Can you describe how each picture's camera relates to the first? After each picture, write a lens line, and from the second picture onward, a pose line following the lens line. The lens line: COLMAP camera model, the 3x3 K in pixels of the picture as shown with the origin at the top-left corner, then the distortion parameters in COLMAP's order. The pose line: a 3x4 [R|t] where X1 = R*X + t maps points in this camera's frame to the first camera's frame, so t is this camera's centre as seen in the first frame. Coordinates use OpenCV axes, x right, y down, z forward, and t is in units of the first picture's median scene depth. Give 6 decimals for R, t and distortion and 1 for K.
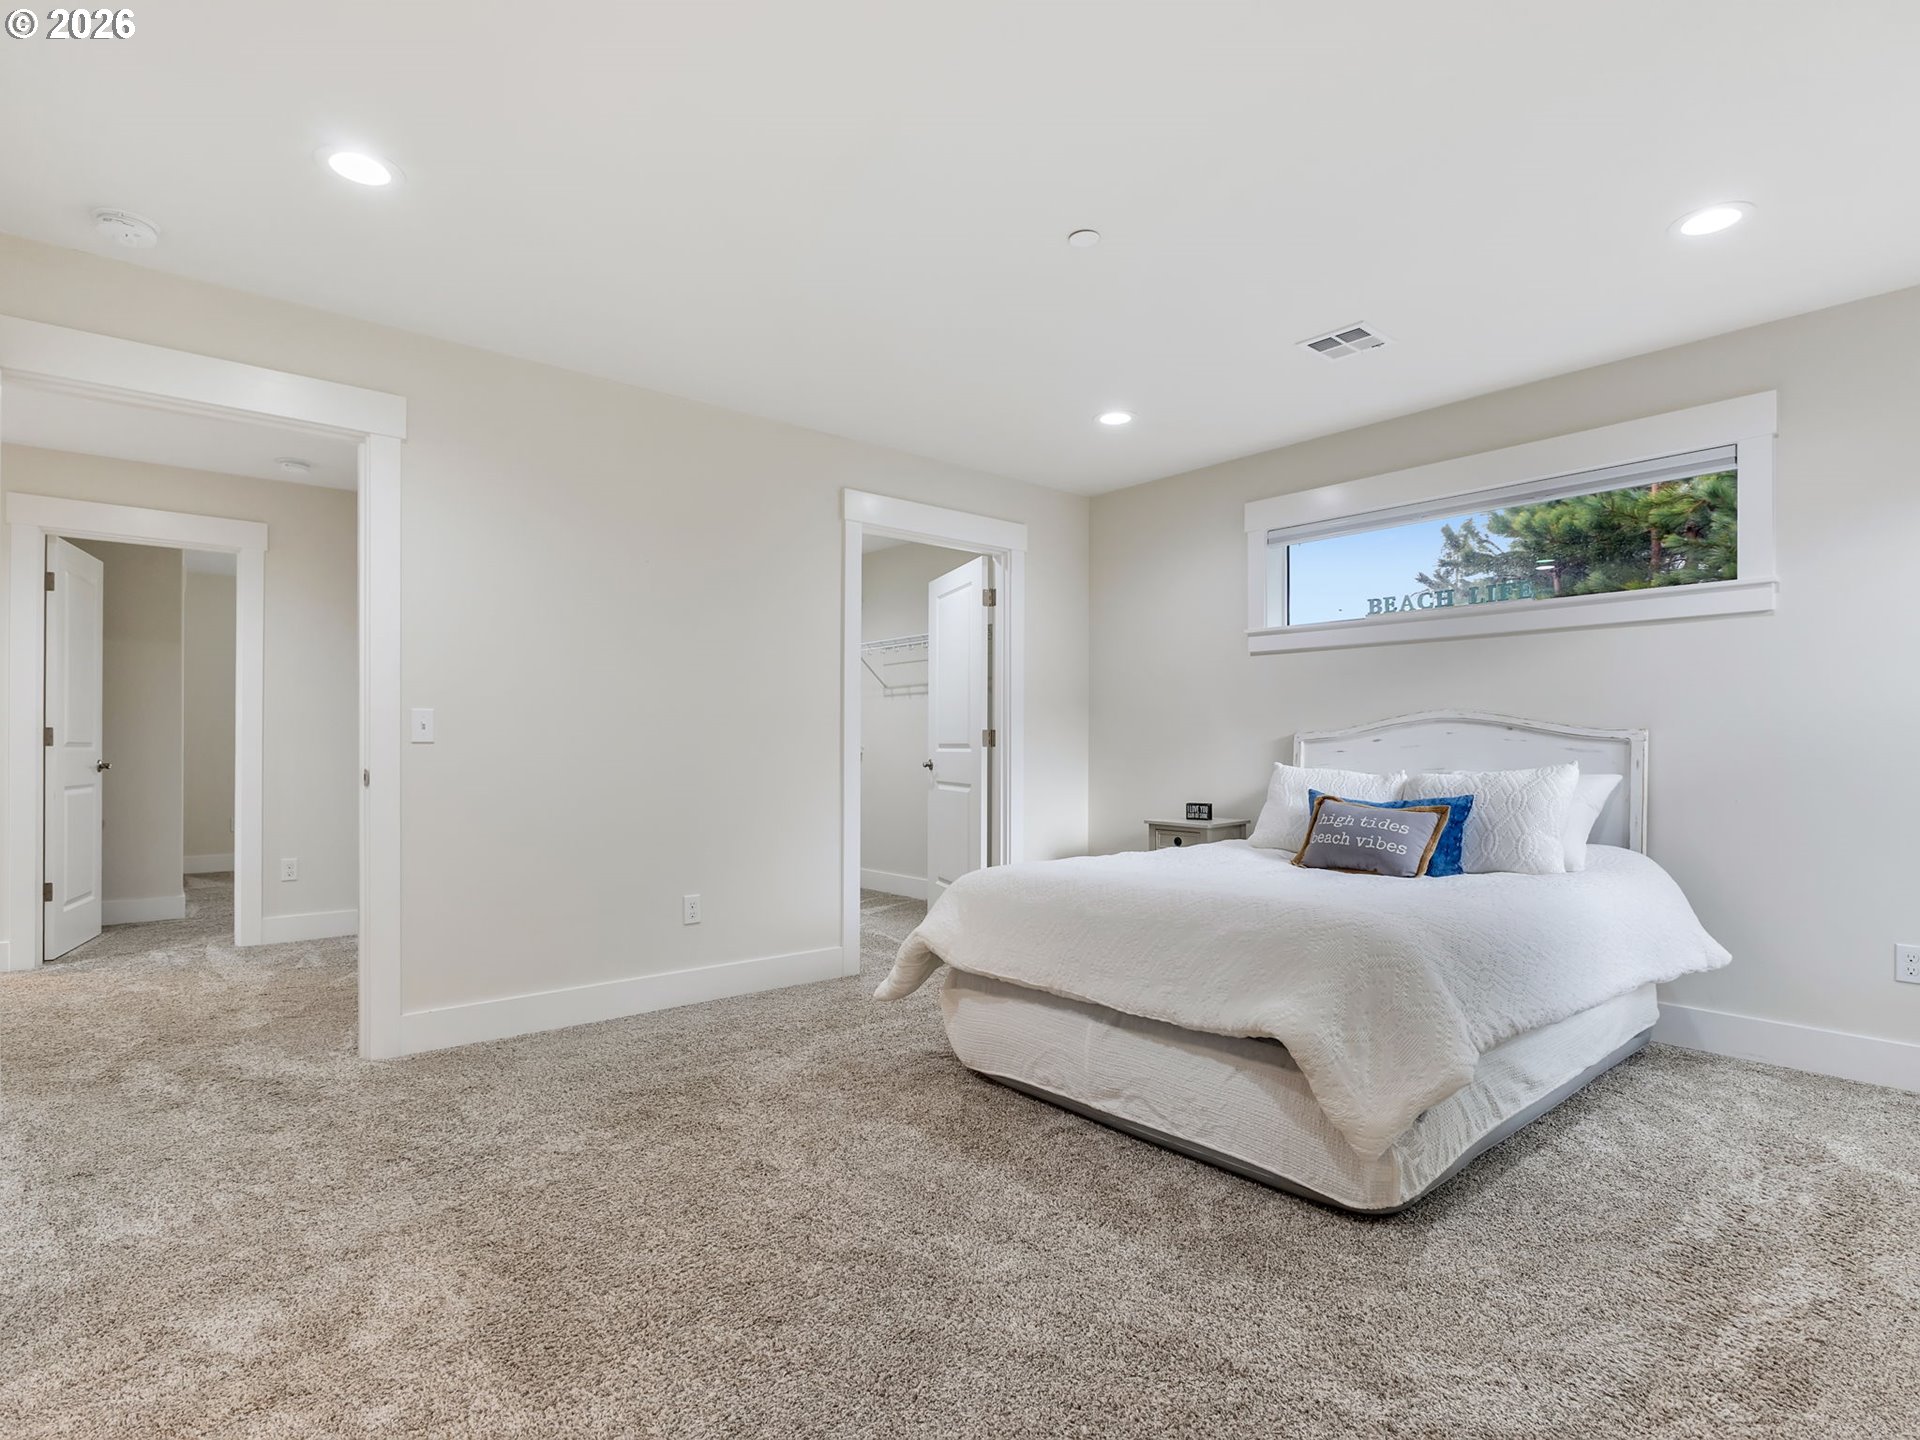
lens RADIAL K [[998.6, 0, 963.2], [0, 998.6, 732.7], [0, 0, 1]] dist [-0.010752, -0.000119]
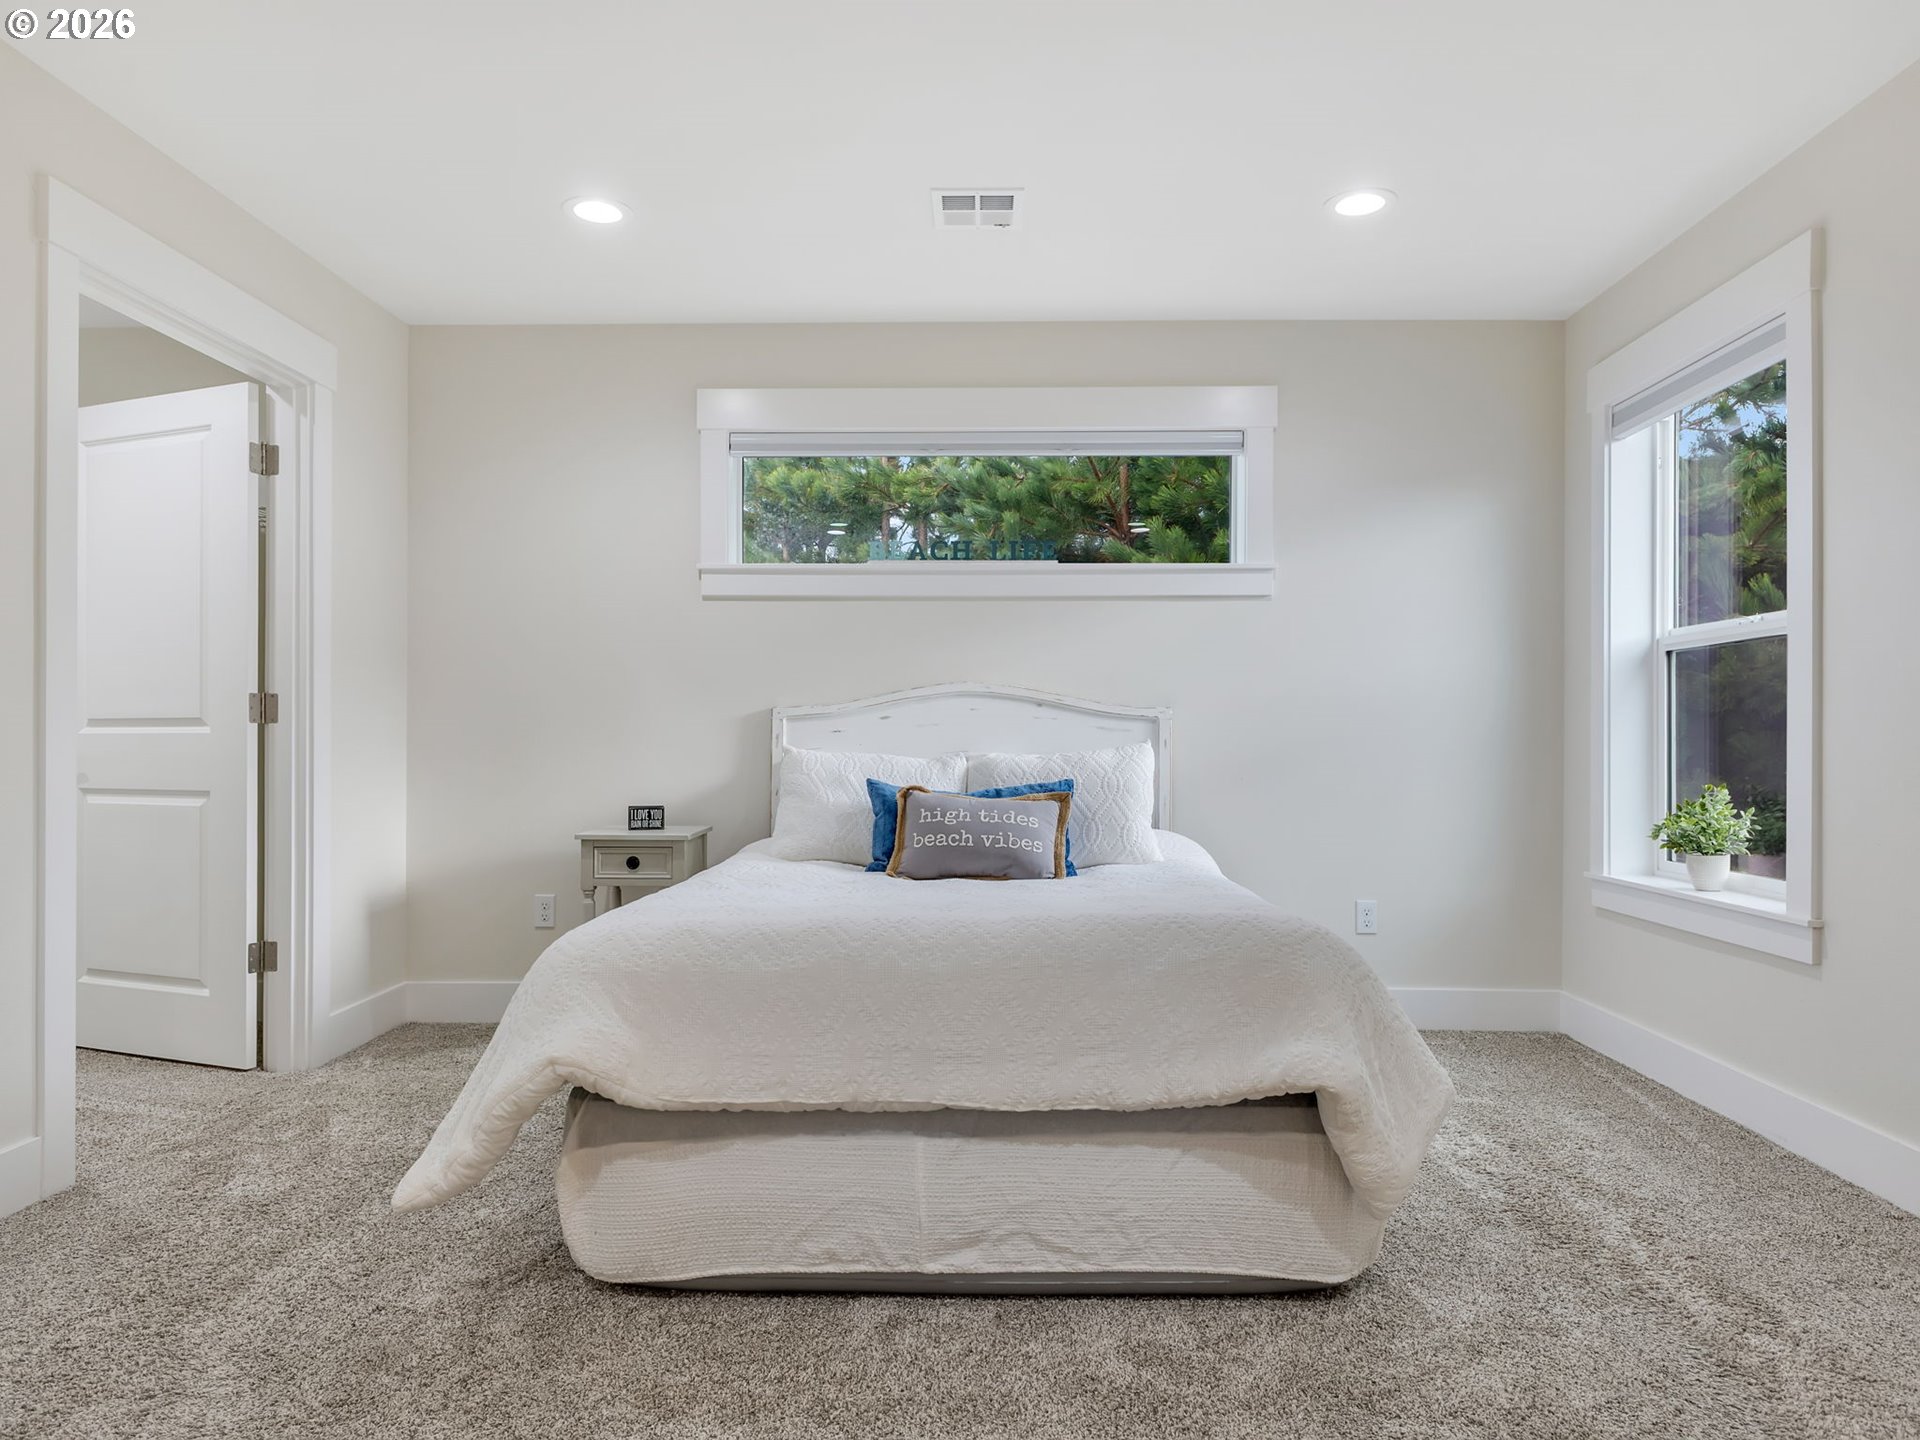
lens RADIAL K [[1229.9, 0, 976.1], [0, 1229.9, 731.3], [0, 0, 1]] dist [0.009762, -0.007176]
pose [[0.658215, 0.004995, 0.752813, -0.360379], [-0.010408, 0.999943, 0.002466, 0.019784], [-0.752758, -0.009458, 0.658230, 0.367207]]
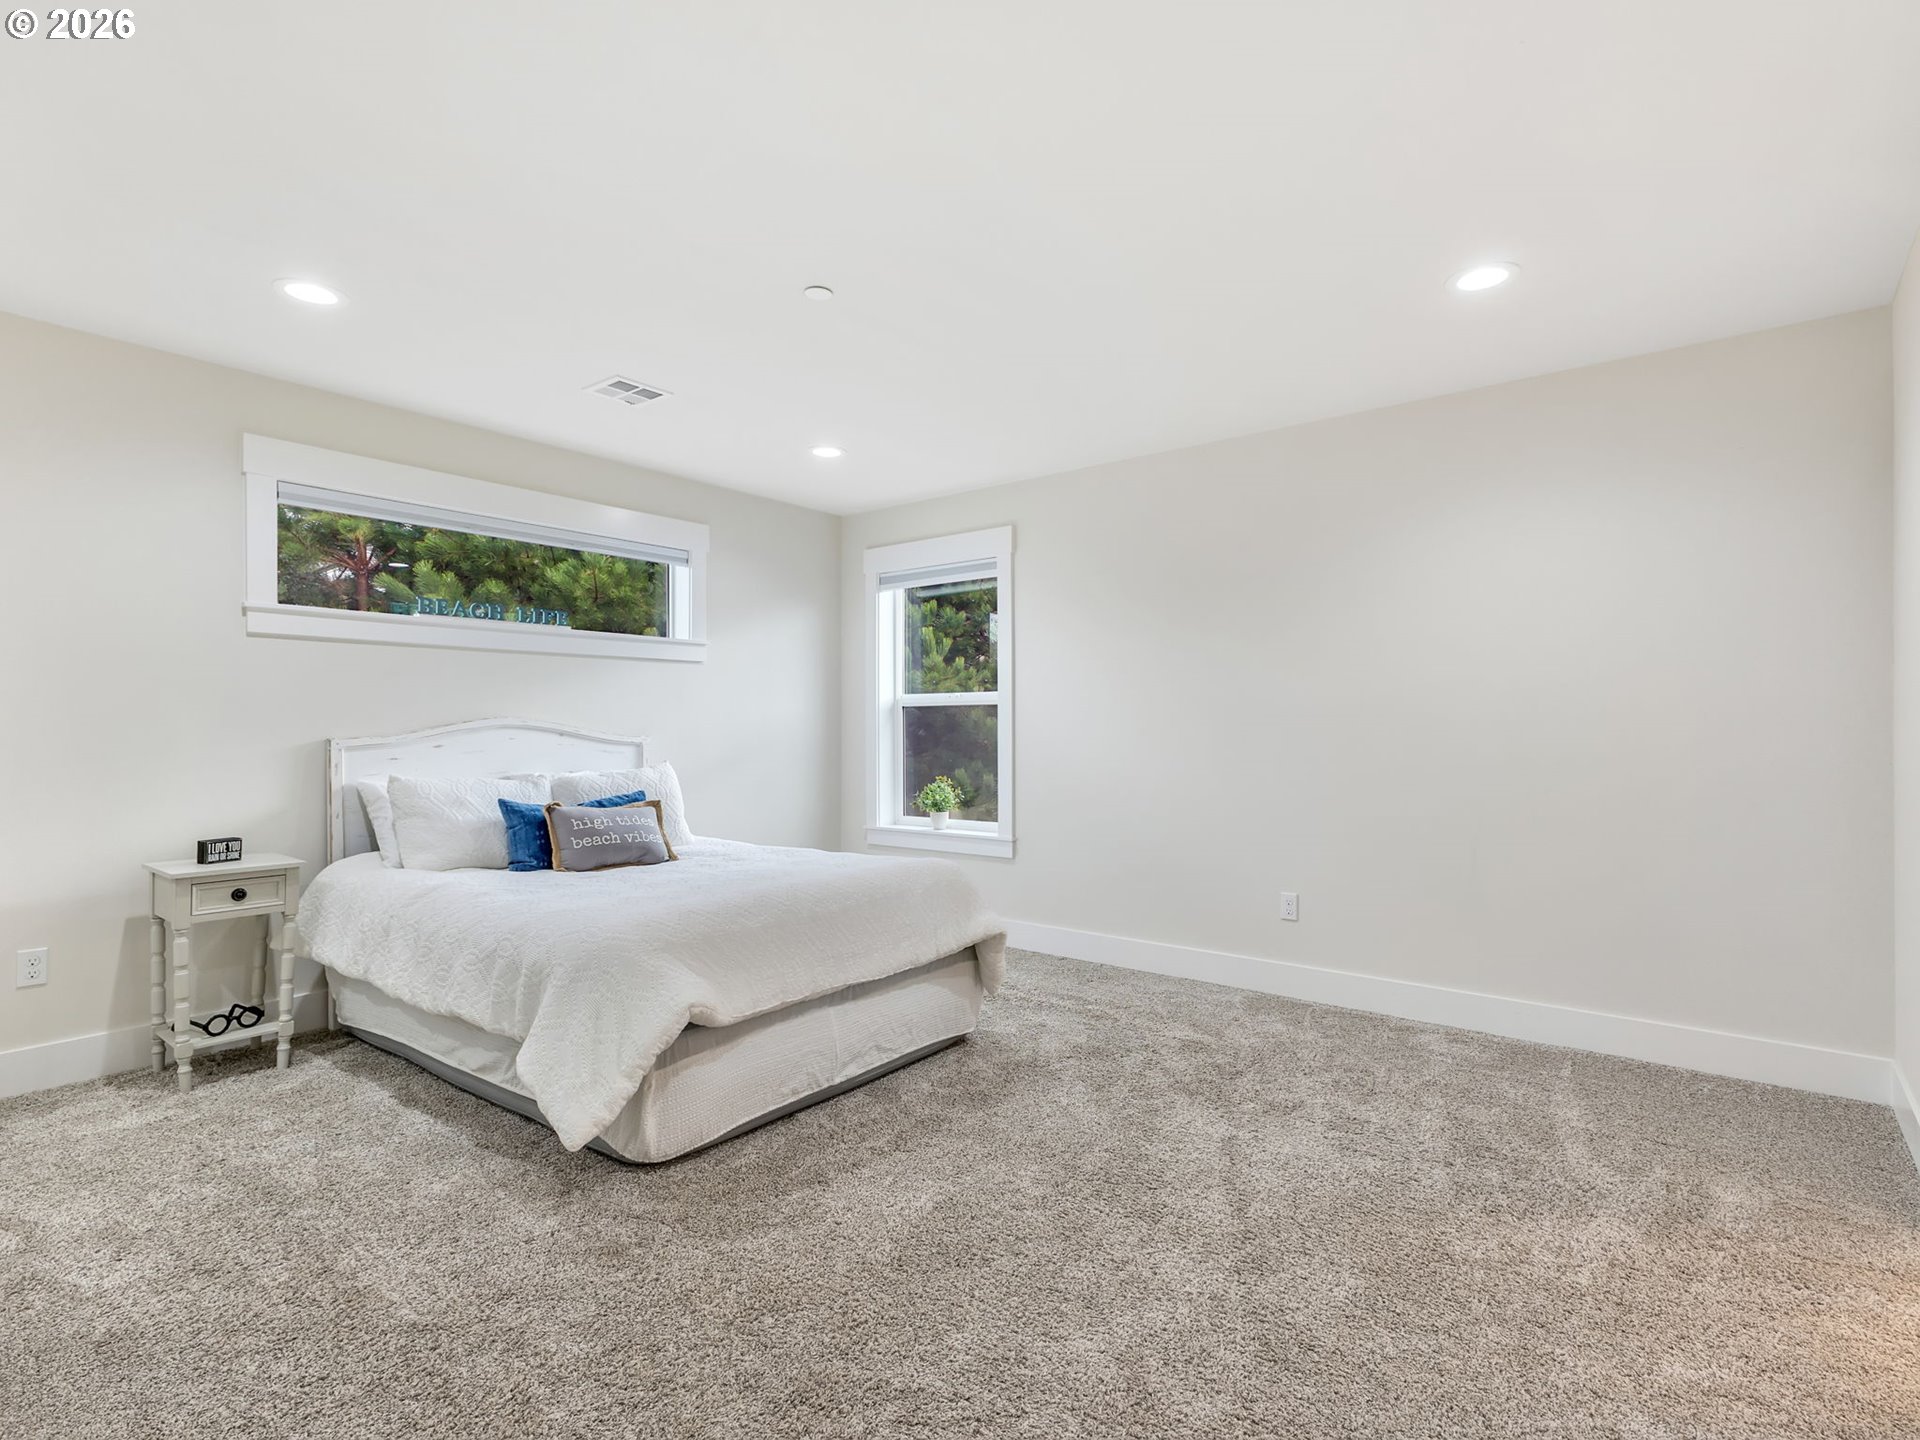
lens RADIAL K [[955.9, 0, 988.7], [0, 955.9, 715.7], [0, 0, 1]] dist [0.020495, 0.000121]
pose [[-0.212421, 0.012243, 0.977101, -0.772899], [-0.012662, 0.999803, -0.015281, -0.018580], [-0.977096, -0.015618, -0.212225, 0.856646]]
